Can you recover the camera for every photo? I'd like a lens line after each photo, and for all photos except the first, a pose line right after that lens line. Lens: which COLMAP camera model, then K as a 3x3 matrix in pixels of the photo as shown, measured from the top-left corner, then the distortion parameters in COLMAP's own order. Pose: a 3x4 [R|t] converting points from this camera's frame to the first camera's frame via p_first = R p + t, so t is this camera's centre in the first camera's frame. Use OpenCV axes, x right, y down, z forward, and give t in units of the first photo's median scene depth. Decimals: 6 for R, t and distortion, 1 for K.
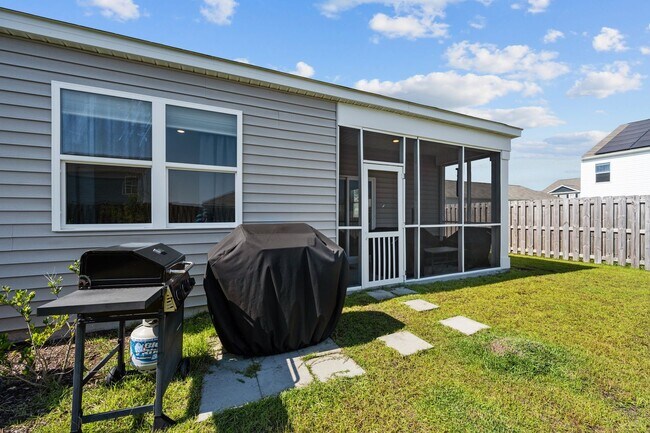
lens RADIAL K [[253.0, 0, 325.8], [0, 253.0, 216.2], [0, 0, 1]] dist [0.000185, 0.000451]
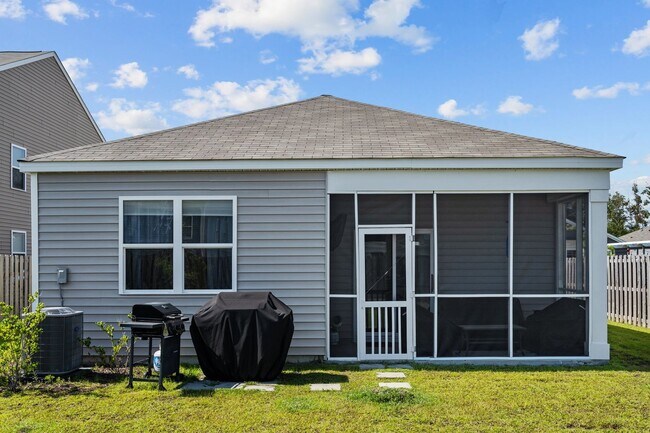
lens RADIAL K [[516.5, 0, 321.3], [0, 516.5, 267.5], [0, 0, 1]] dist [-0.005304, -0.007275]
pose [[0.905504, -0.003578, -0.424323, 1.051353], [0.001746, 0.999987, -0.004705, -0.066929], [0.424334, 0.003520, 0.905499, -1.017531]]
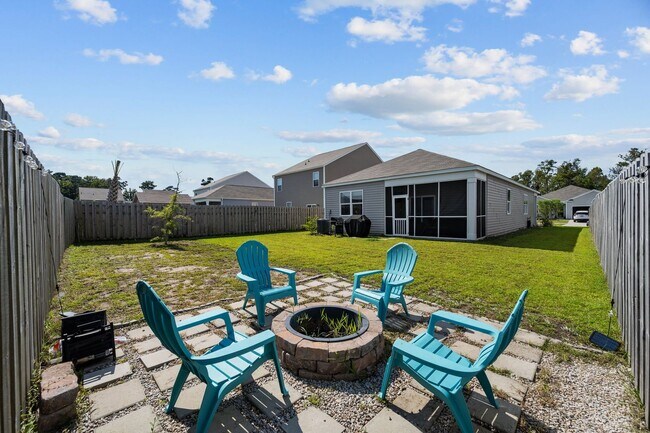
lens RADIAL K [[253.0, 0, 322.4], [0, 253.0, 218.7], [0, 0, 1]] dist [0.000185, 0.000451]
pose [[0.338540, 0.015432, -0.940825, 3.591038], [0.011094, 0.999731, 0.020391, -0.006467], [0.940887, -0.017341, 0.338278, -1.172537]]
